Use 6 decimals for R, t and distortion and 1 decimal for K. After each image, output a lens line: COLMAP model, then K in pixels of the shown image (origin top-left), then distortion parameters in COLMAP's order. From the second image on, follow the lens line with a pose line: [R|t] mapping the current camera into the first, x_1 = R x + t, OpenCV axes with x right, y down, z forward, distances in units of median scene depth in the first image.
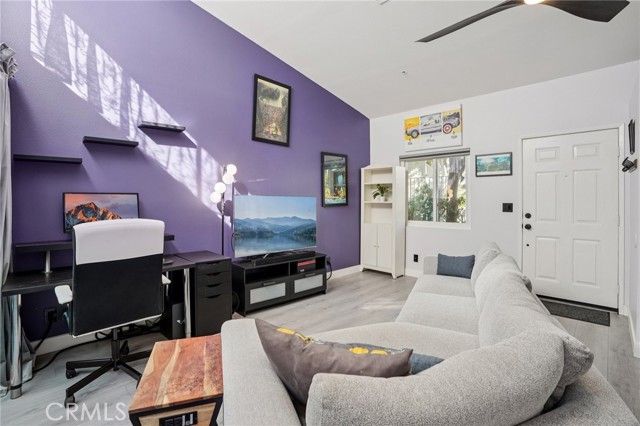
lens RADIAL K [[303.1, 0, 319.7], [0, 303.1, 205.7], [0, 0, 1]] dist [-0.047336, 0.014330]
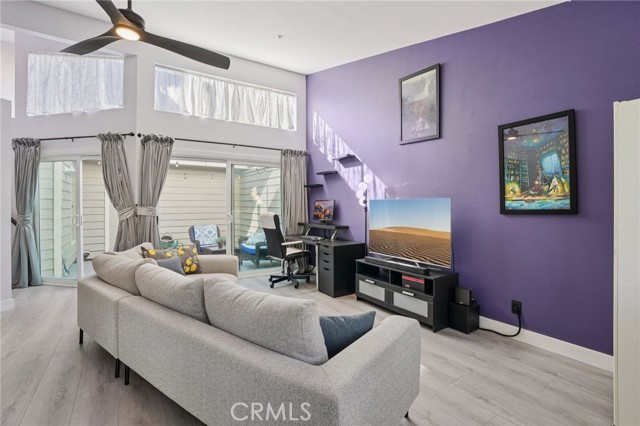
lens RADIAL K [[303.1, 0, 327.0], [0, 303.1, 207.5], [0, 0, 1]] dist [-0.047336, 0.014330]
pose [[-0.166328, 0.009633, -0.986023, 0.788368], [-0.016588, 0.999783, 0.012566, -0.012877], [0.985931, 0.018447, -0.166132, 0.884150]]
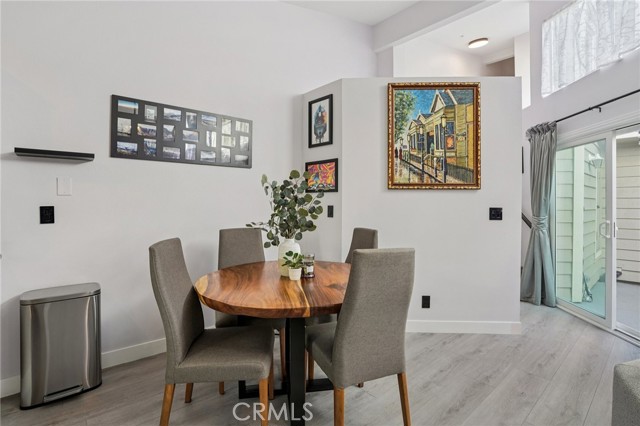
lens RADIAL K [[303.1, 0, 317.9], [0, 303.1, 204.9], [0, 0, 1]] dist [-0.047336, 0.014330]
pose [[-0.997961, 0.001191, 0.063818, 0.532473], [0.002539, 0.999775, 0.021052, -0.011155], [-0.063778, 0.021171, -0.997740, 0.558952]]
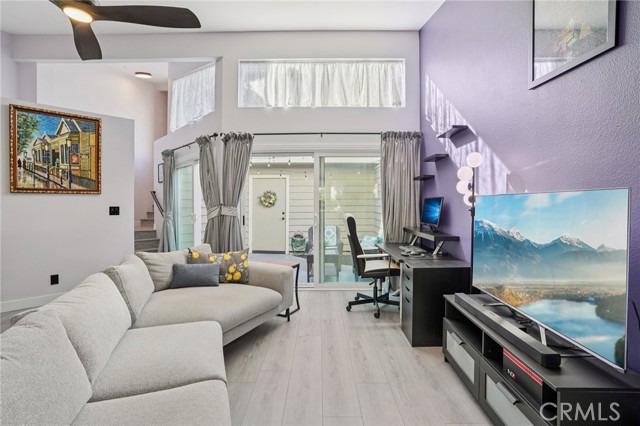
lens RADIAL K [[303.1, 0, 329.0], [0, 303.1, 209.1], [0, 0, 1]] dist [-0.047336, 0.014330]
pose [[-0.694970, 0.017758, -0.718819, 0.385036], [-0.007305, 0.999469, 0.031754, -0.018623], [0.719001, 0.027319, -0.694471, 1.059132]]
